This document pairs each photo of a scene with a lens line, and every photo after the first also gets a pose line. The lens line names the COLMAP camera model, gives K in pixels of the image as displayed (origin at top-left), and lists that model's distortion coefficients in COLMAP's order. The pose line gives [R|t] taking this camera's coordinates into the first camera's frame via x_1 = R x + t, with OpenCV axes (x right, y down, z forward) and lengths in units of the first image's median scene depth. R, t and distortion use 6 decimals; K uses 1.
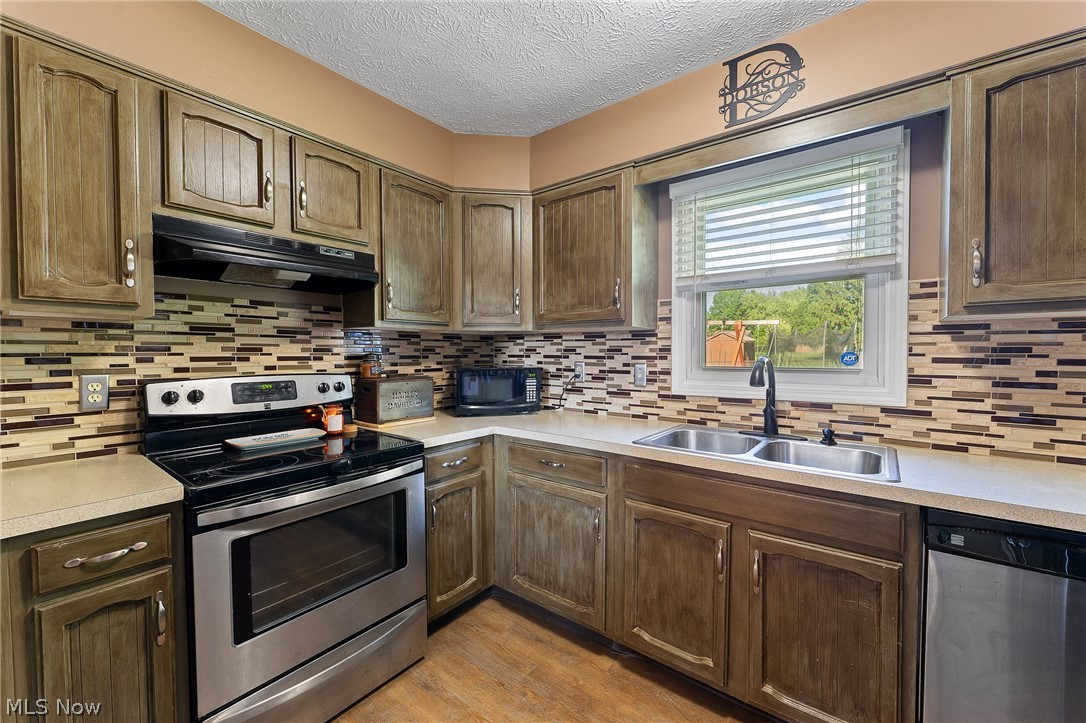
lens RADIAL K [[432.0, 0, 547.4], [0, 432.0, 360.7], [0, 0, 1]] dist [-0.002129, -0.000725]
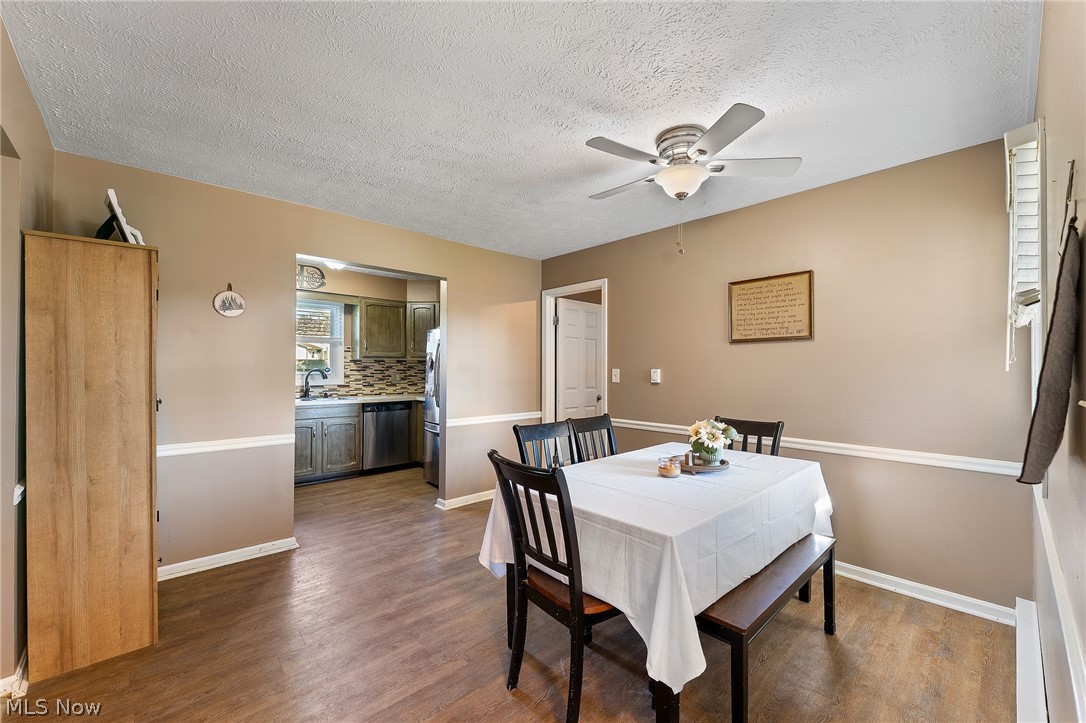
lens RADIAL K [[432.0, 0, 547.4], [0, 432.0, 360.7], [0, 0, 1]] dist [-0.002129, -0.000725]
pose [[0.160266, 0.019547, 0.986880, -1.810210], [0.021515, 0.999497, -0.023291, 0.029893], [-0.986839, 0.024965, 0.159765, -0.889888]]
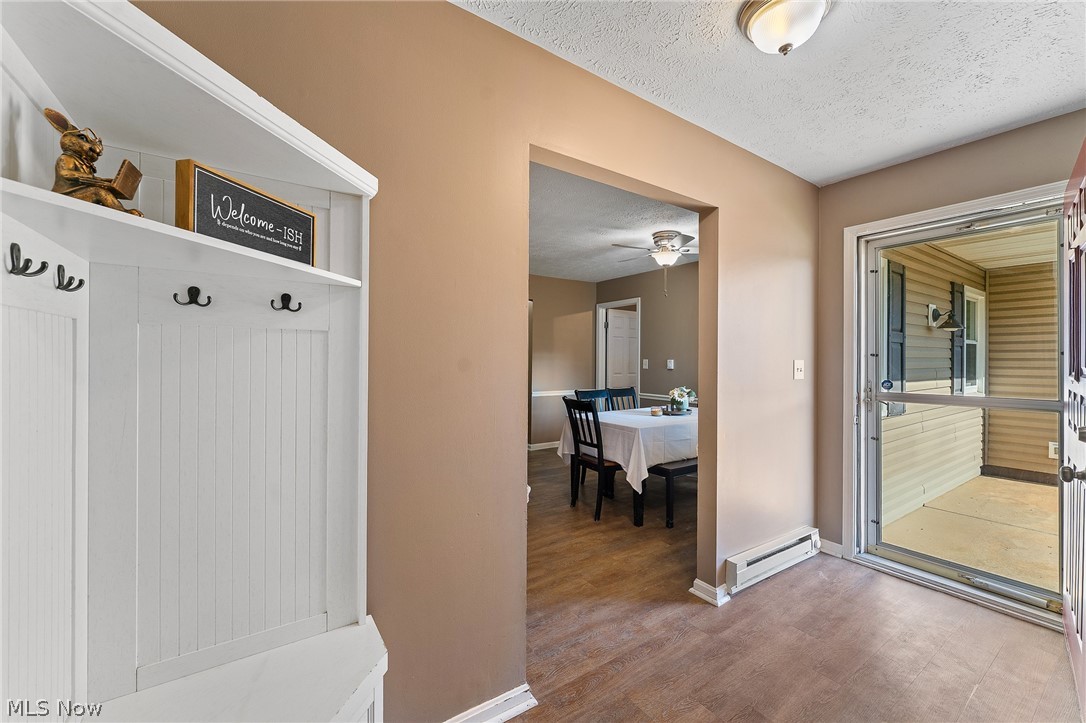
lens RADIAL K [[432.0, 0, 547.4], [0, 432.0, 360.7], [0, 0, 1]] dist [-0.002129, -0.000725]
pose [[0.306708, -0.000225, 0.951804, -3.043118], [0.015090, 0.999875, -0.004626, 0.042148], [-0.951684, 0.015781, 0.306673, -1.216096]]
